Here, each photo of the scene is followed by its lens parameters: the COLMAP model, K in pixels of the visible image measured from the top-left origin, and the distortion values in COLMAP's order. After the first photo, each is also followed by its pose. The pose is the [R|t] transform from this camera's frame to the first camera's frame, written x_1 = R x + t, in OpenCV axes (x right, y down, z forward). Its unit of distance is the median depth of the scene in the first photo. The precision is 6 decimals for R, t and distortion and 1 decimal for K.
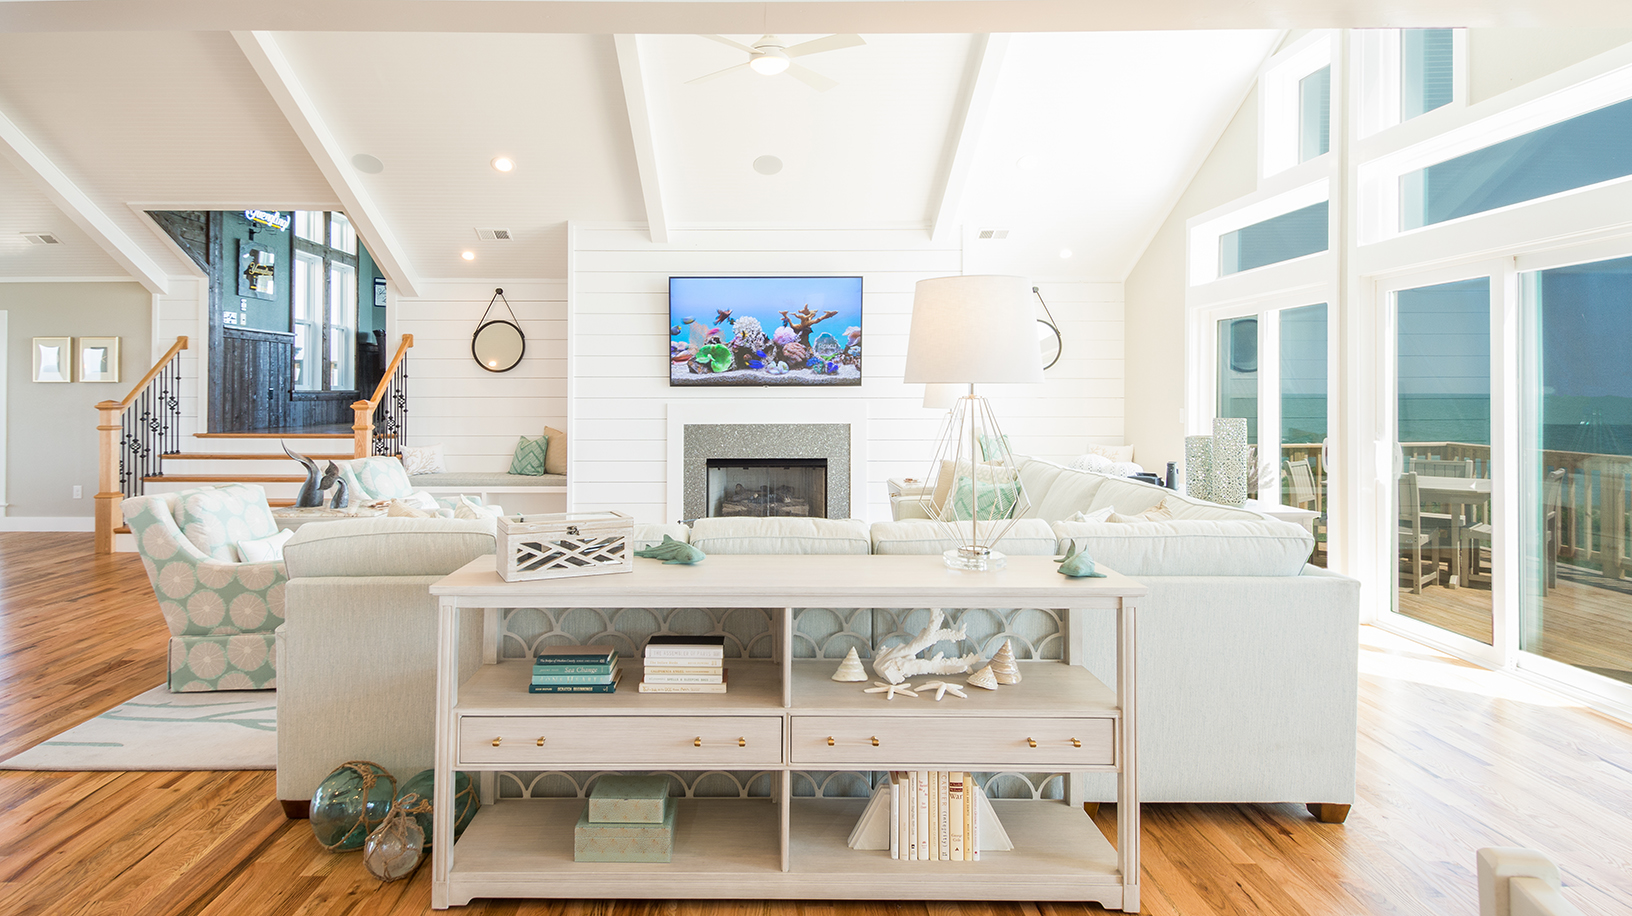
lens RADIAL K [[916.5, 0, 778.3], [0, 916.5, 387.1], [0, 0, 1]] dist [0.018518, -0.010481]
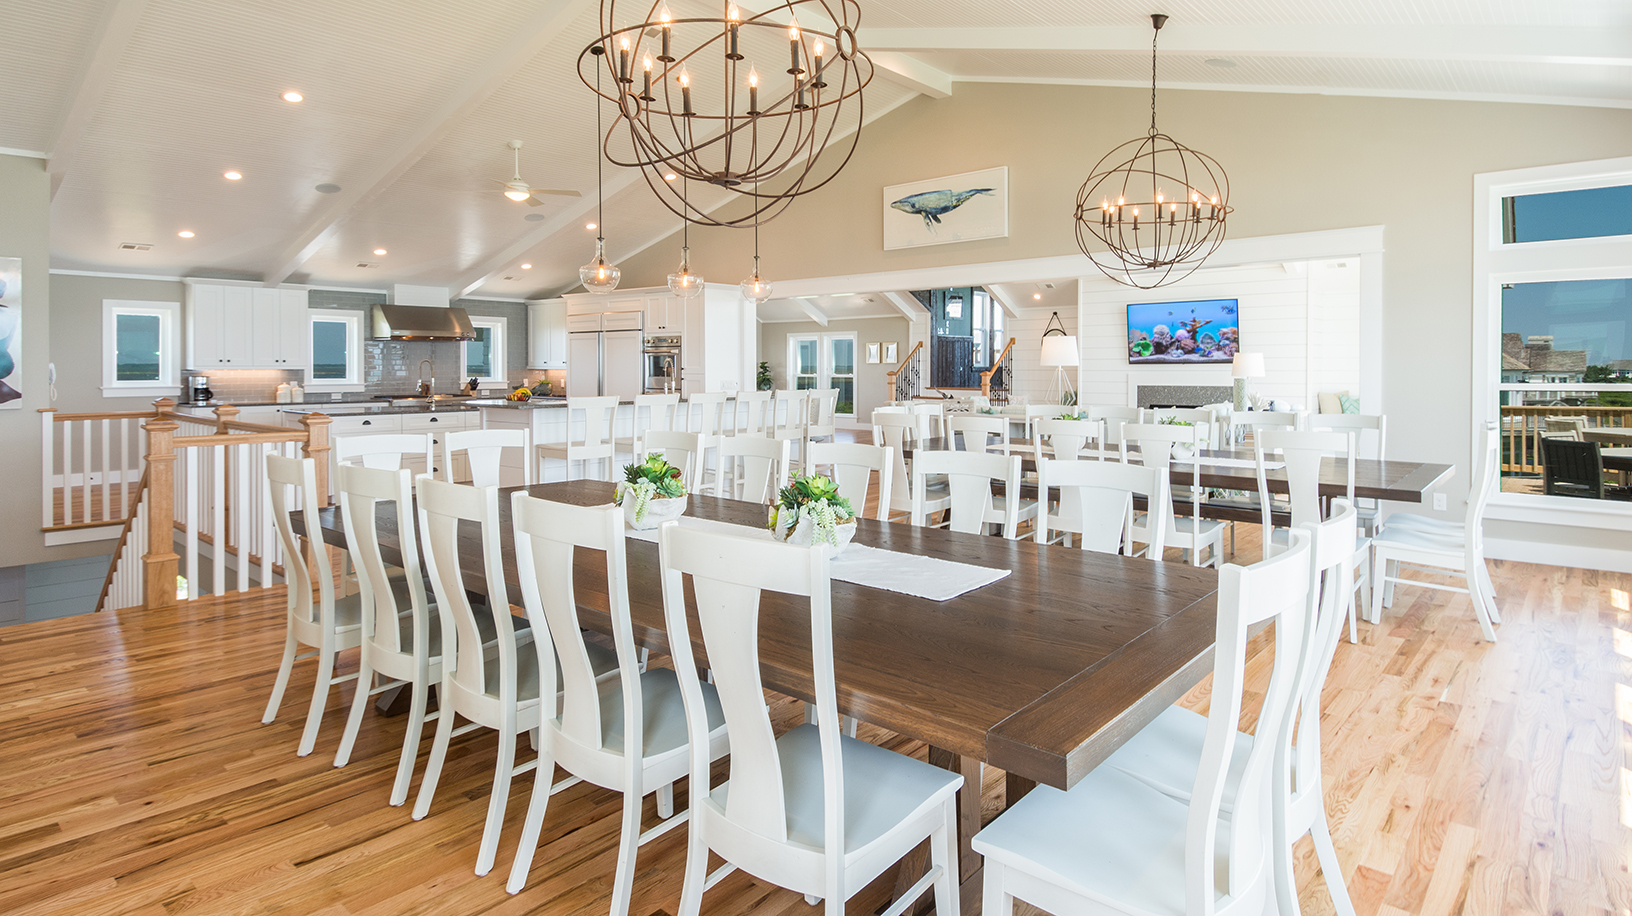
lens RADIAL K [[871.9, 0, 814.4], [0, 871.9, 363.4], [0, 0, 1]] dist [0.038444, -0.027669]
pose [[0.732646, -0.004731, -0.680594, 0.661326], [0.005543, 0.999984, -0.000984, -0.003591], [0.680587, -0.003052, 0.732661, -0.779343]]
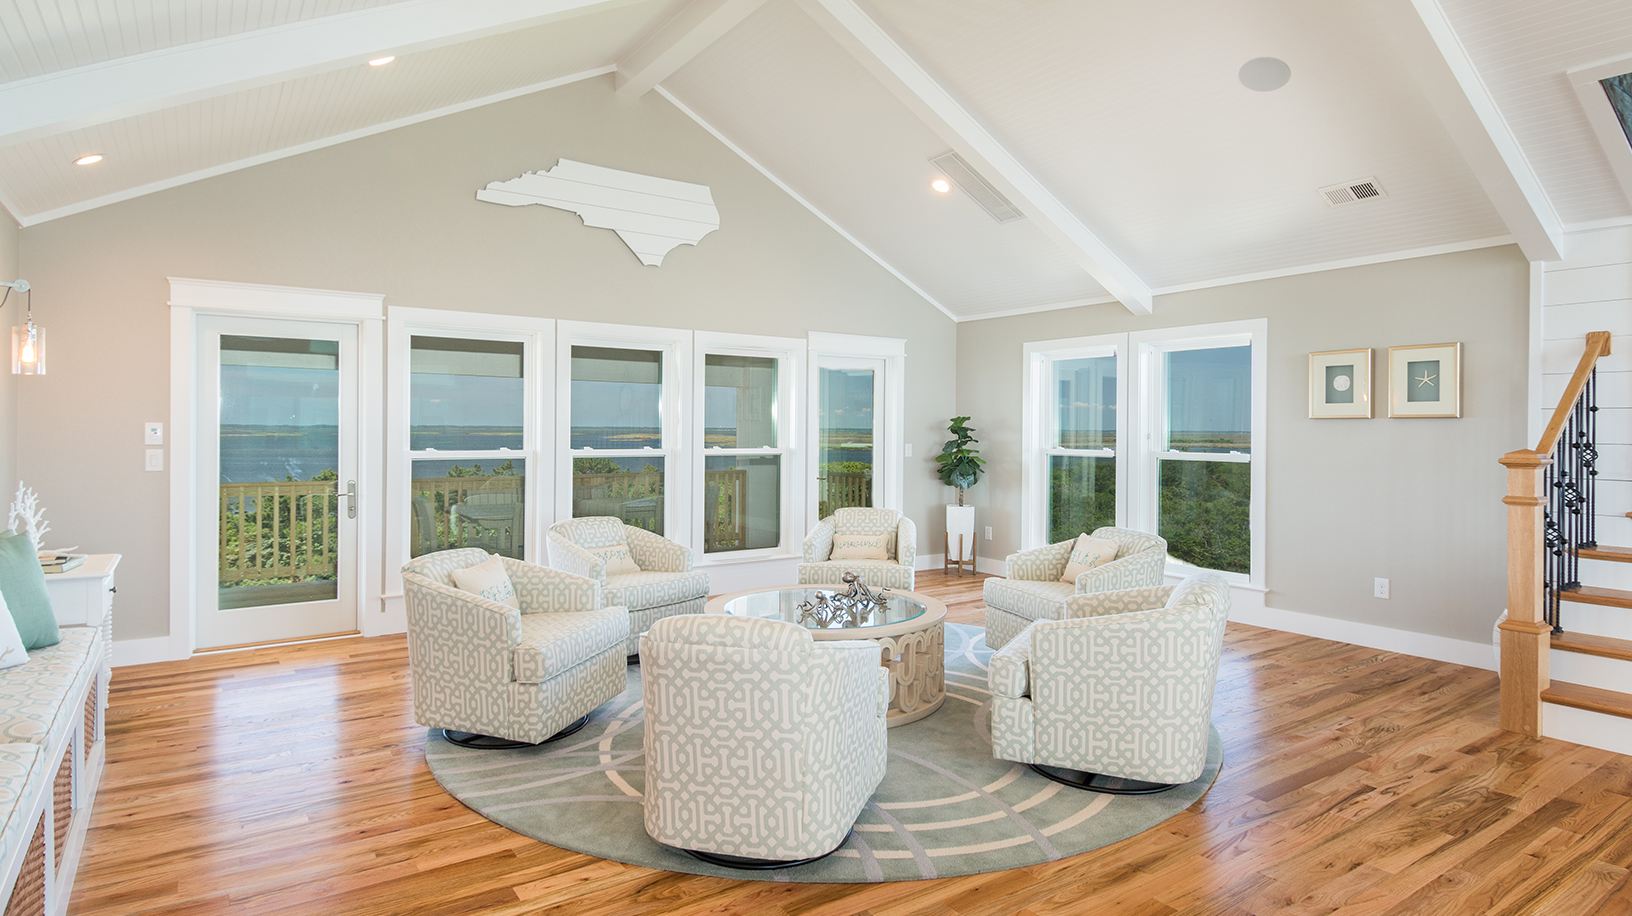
lens RADIAL K [[871.9, 0, 811.2], [0, 871.9, 419.4], [0, 0, 1]] dist [0.038444, -0.027669]
pose [[0.547651, -0.009499, -0.836653, -0.517807], [0.001275, 0.999944, -0.010519, 0.001909], [0.836706, 0.004694, 0.547632, 0.373836]]
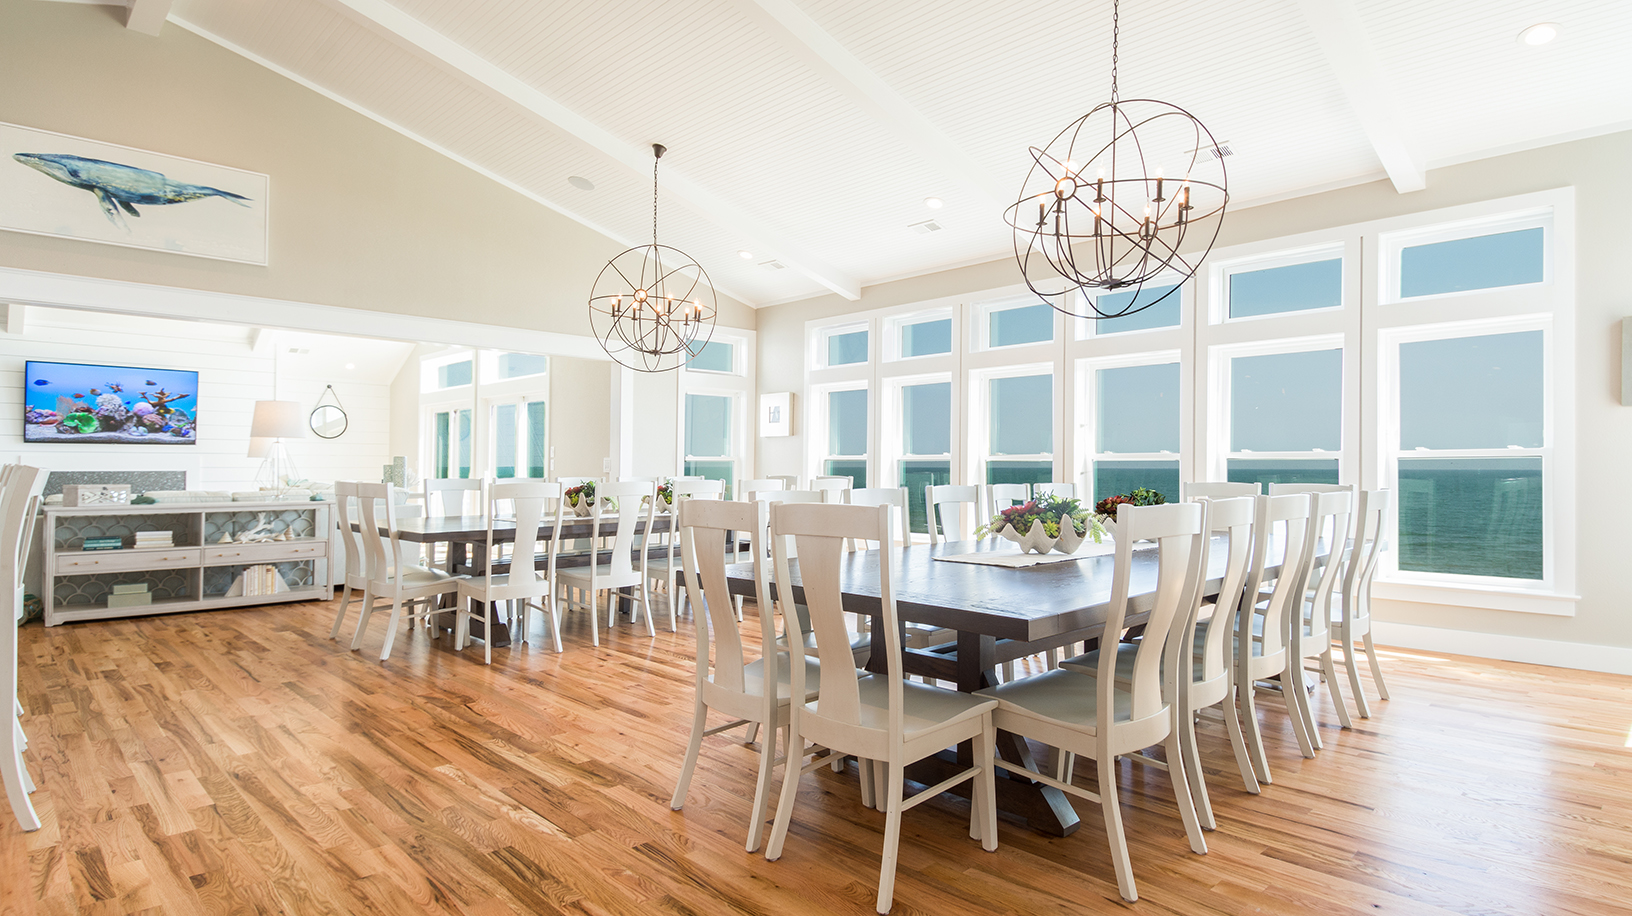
lens RADIAL K [[871.9, 0, 837.3], [0, 871.9, 459.5], [0, 0, 1]] dist [0.038444, -0.027669]
pose [[0.722641, 0.005465, 0.691202, -0.154614], [-0.006083, 0.999980, -0.001547, 0.019655], [-0.691197, -0.003086, 0.722660, -0.795777]]
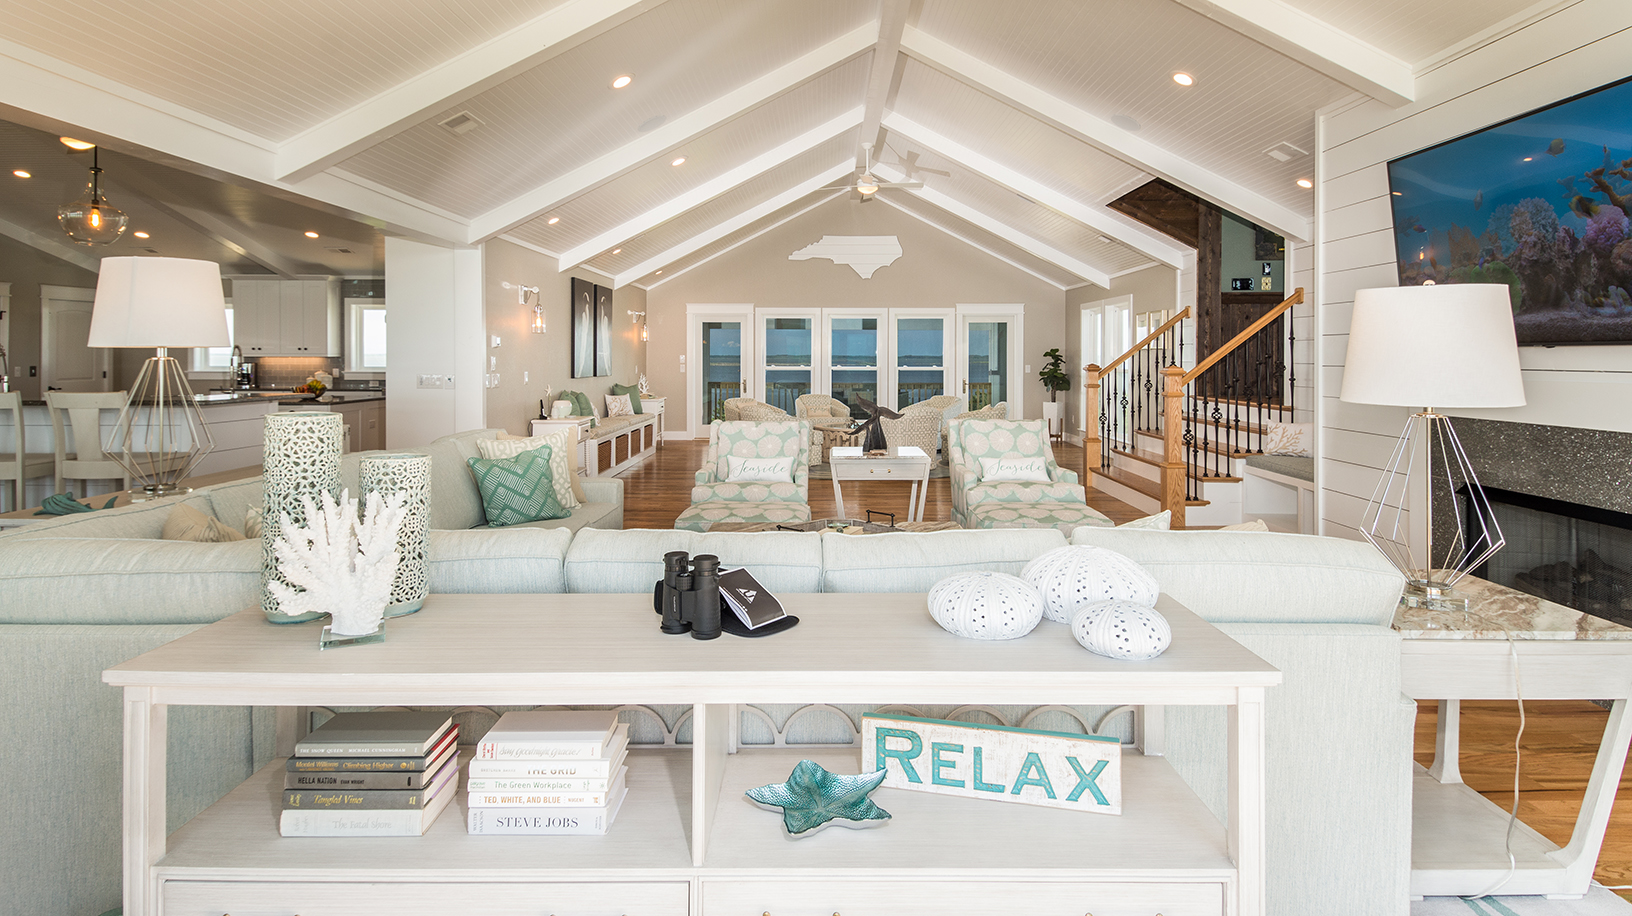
lens RADIAL K [[871.9, 0, 812.1], [0, 871.9, 395.4], [0, 0, 1]] dist [0.038444, -0.027669]
pose [[-0.039846, 0.042610, -0.998297, 0.466394], [0.004720, 0.999087, 0.042455, 0.004922], [0.999195, -0.003020, -0.040010, 0.665389]]
